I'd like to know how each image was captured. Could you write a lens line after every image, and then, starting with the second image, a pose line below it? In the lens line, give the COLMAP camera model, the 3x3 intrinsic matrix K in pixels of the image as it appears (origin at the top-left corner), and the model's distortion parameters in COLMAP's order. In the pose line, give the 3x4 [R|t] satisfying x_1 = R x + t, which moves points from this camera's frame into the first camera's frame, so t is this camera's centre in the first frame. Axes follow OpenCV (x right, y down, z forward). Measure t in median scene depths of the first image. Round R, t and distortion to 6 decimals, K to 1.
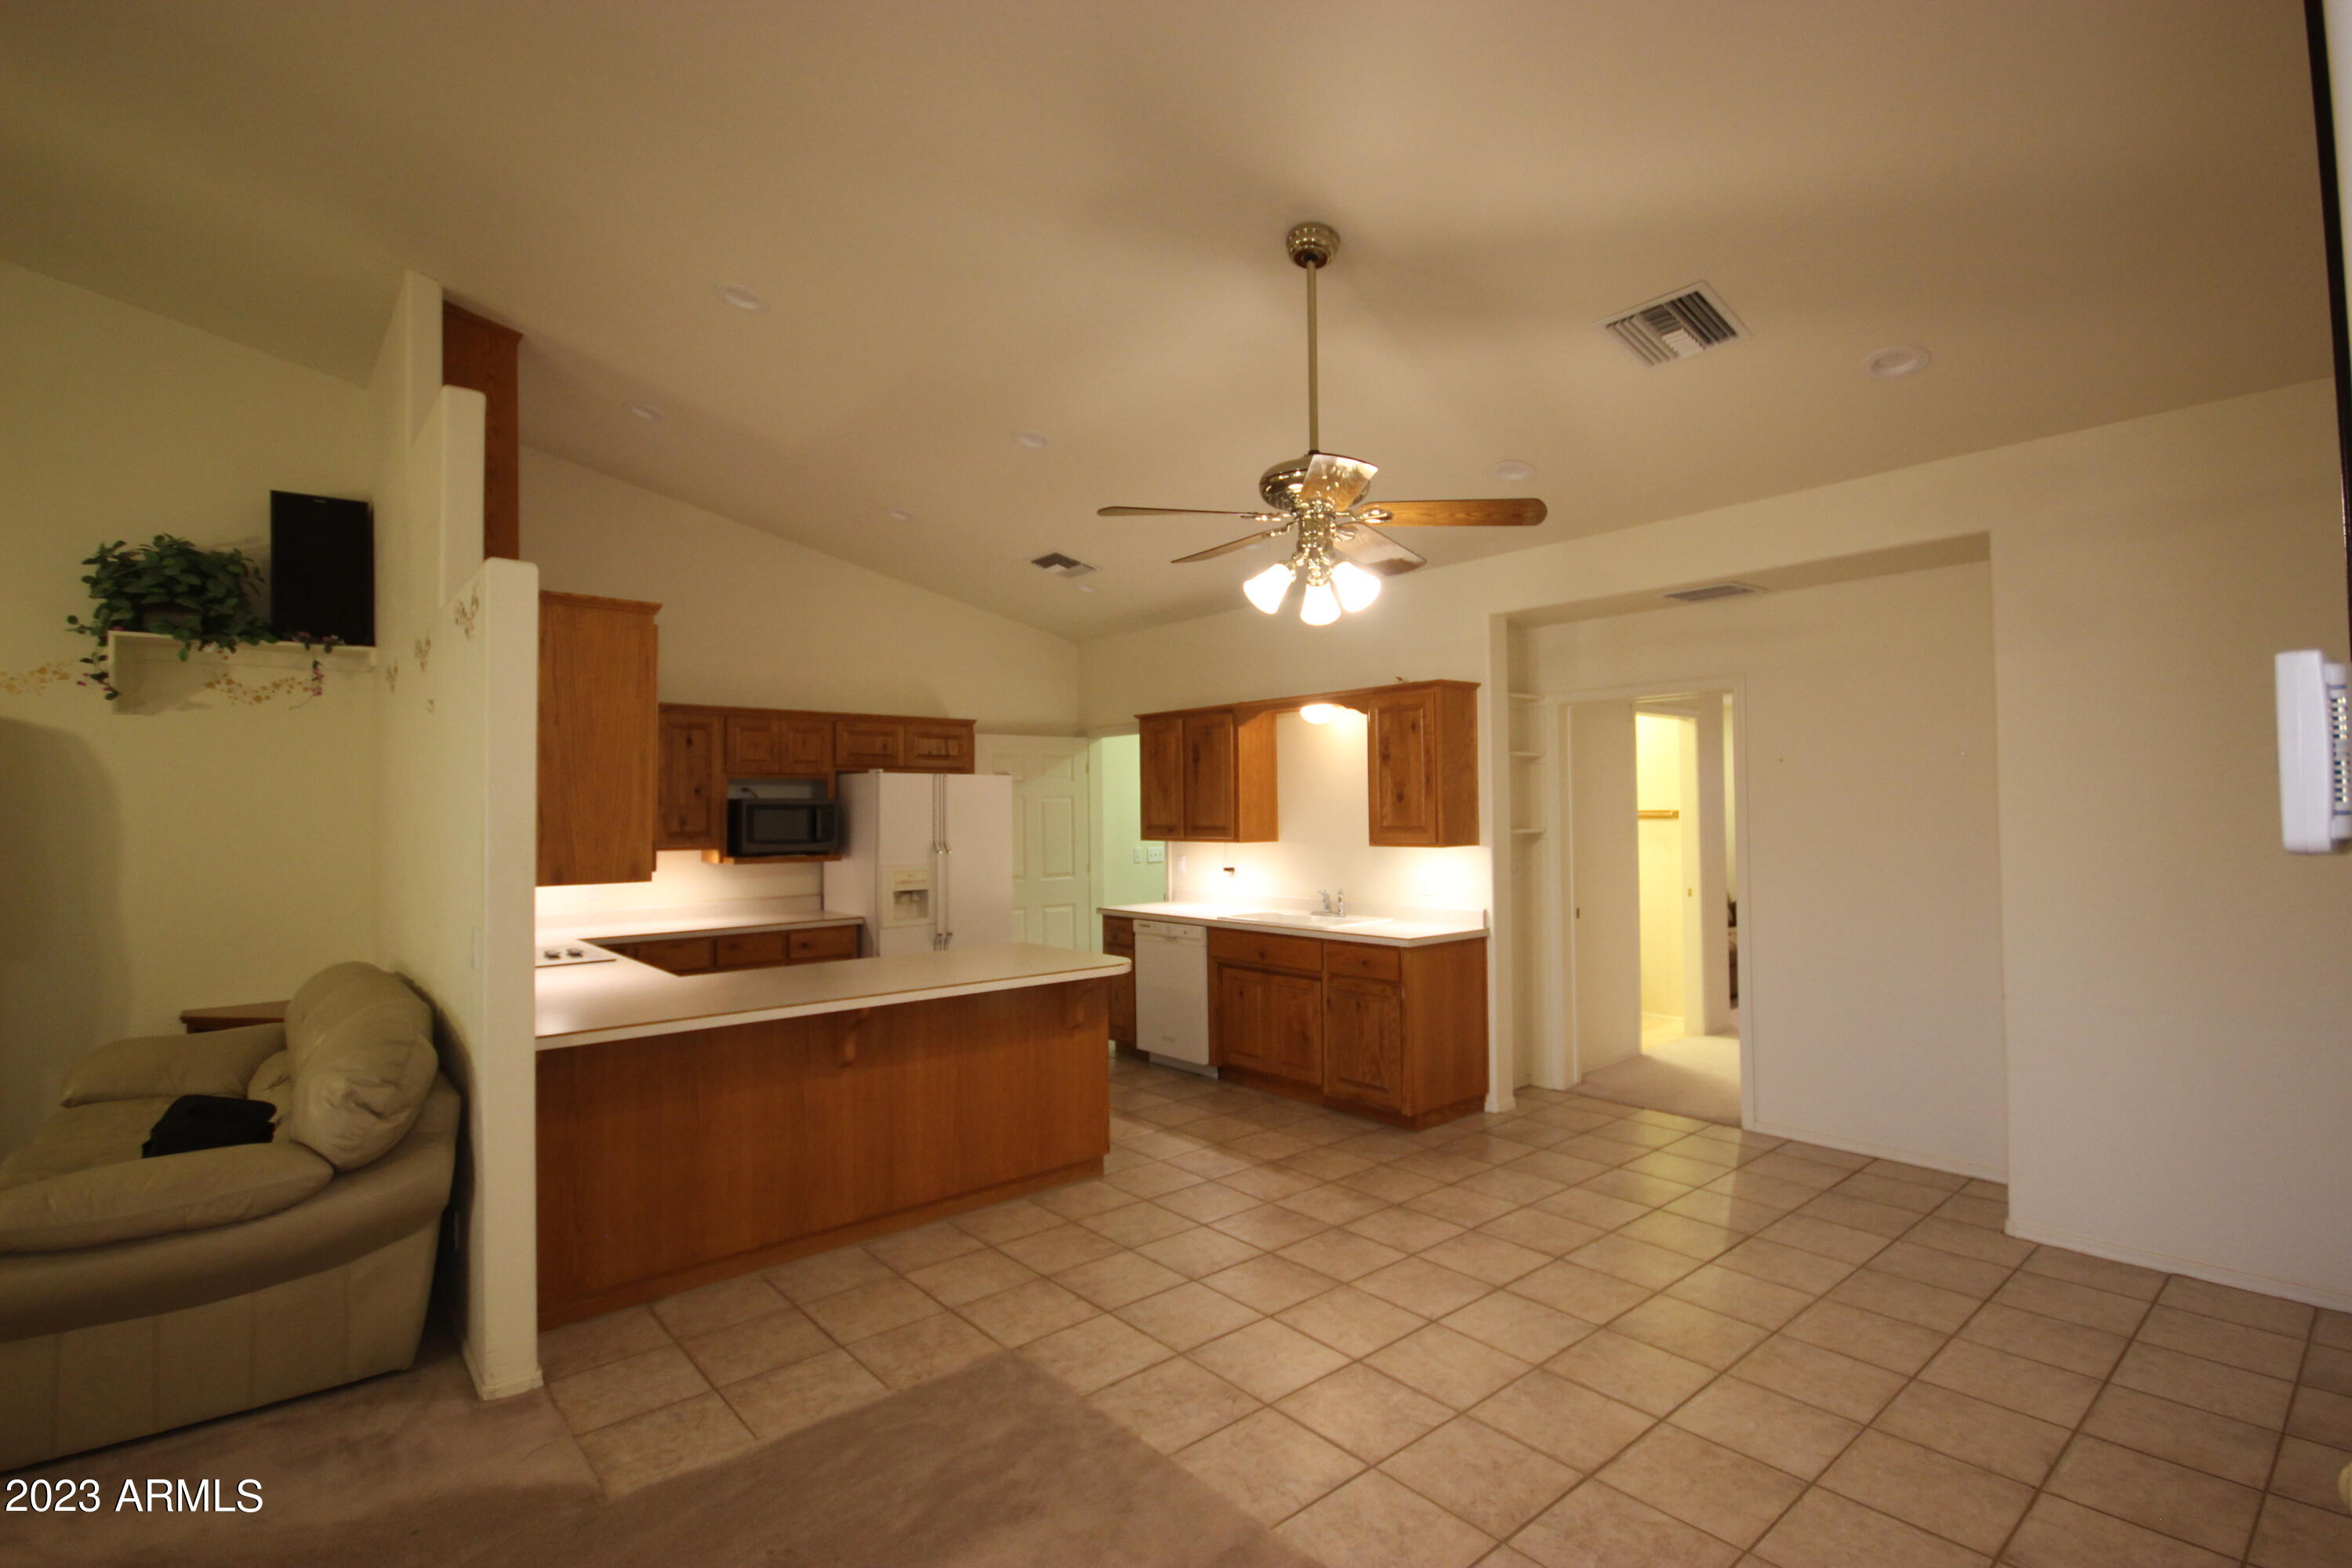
lens RADIAL K [[1082.0, 0, 1185.6], [0, 1082.0, 784.9], [0, 0, 1]] dist [0.002845, 0.000350]
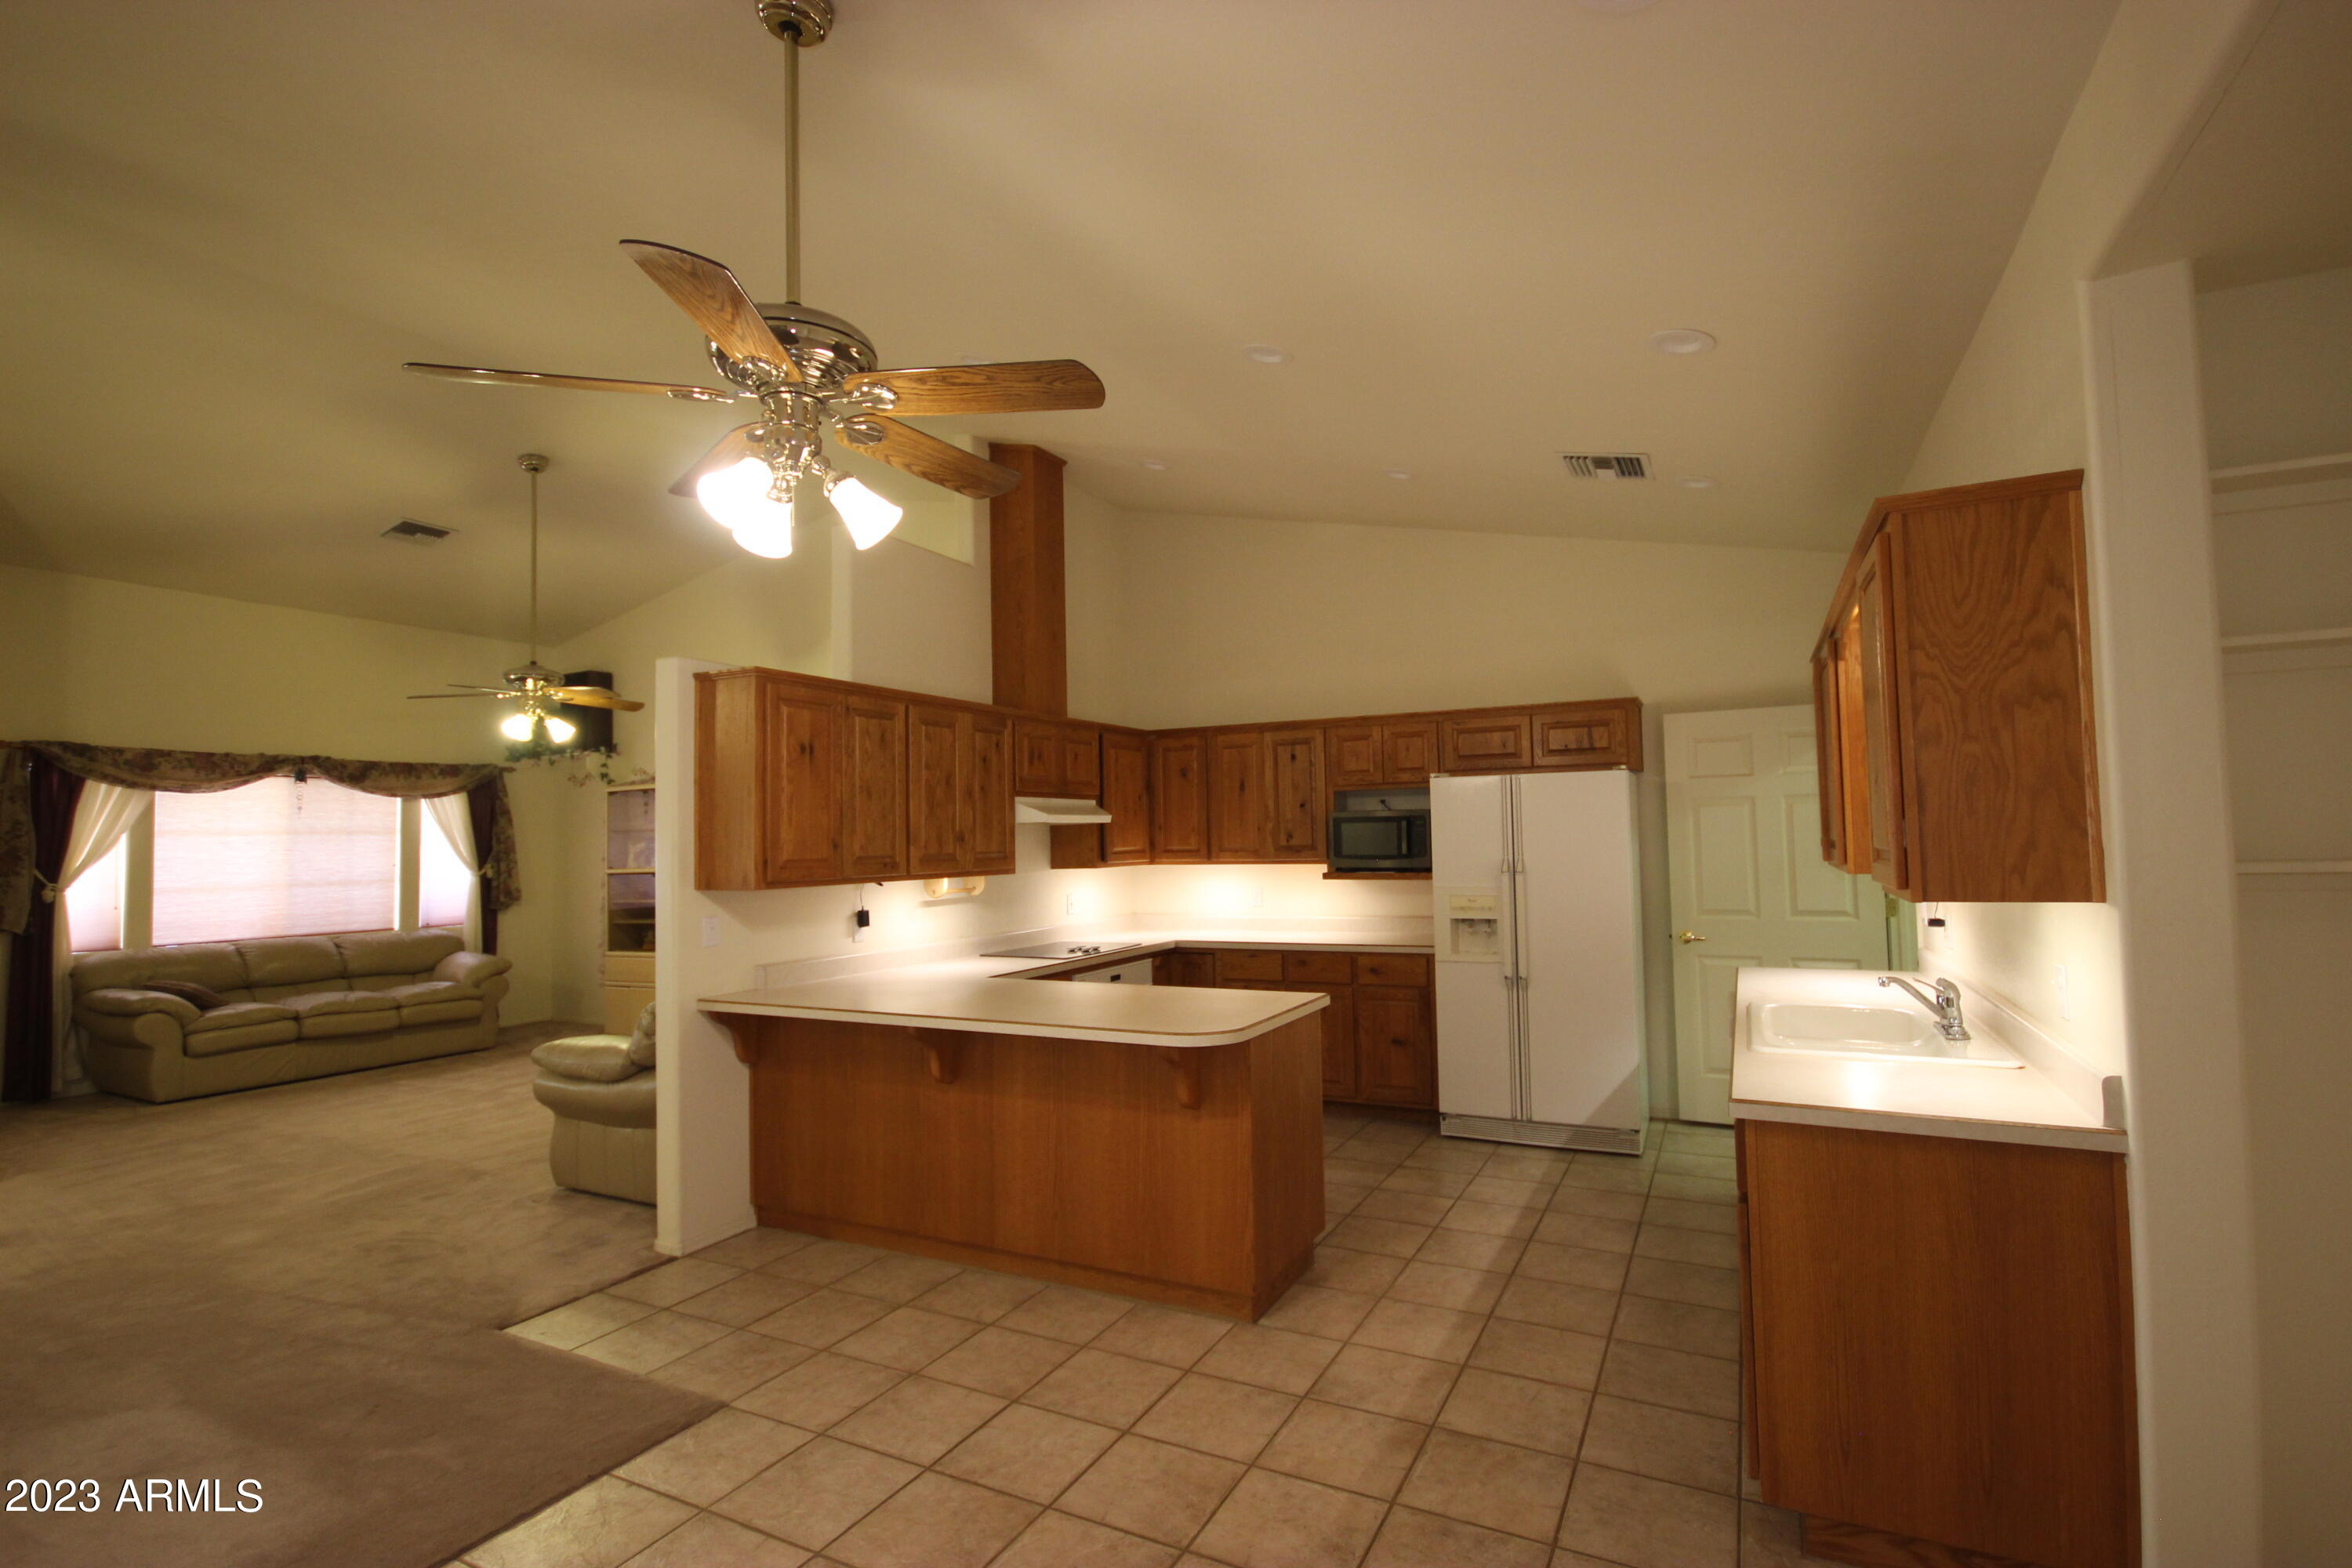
lens RADIAL K [[1082.0, 0, 1187.4], [0, 1082.0, 792.3], [0, 0, 1]] dist [0.002845, 0.000350]
pose [[0.391681, -0.037604, -0.919332, 0.547124], [0.036585, 0.999011, -0.025276, 0.019084], [0.919373, -0.023734, 0.392670, 0.632089]]
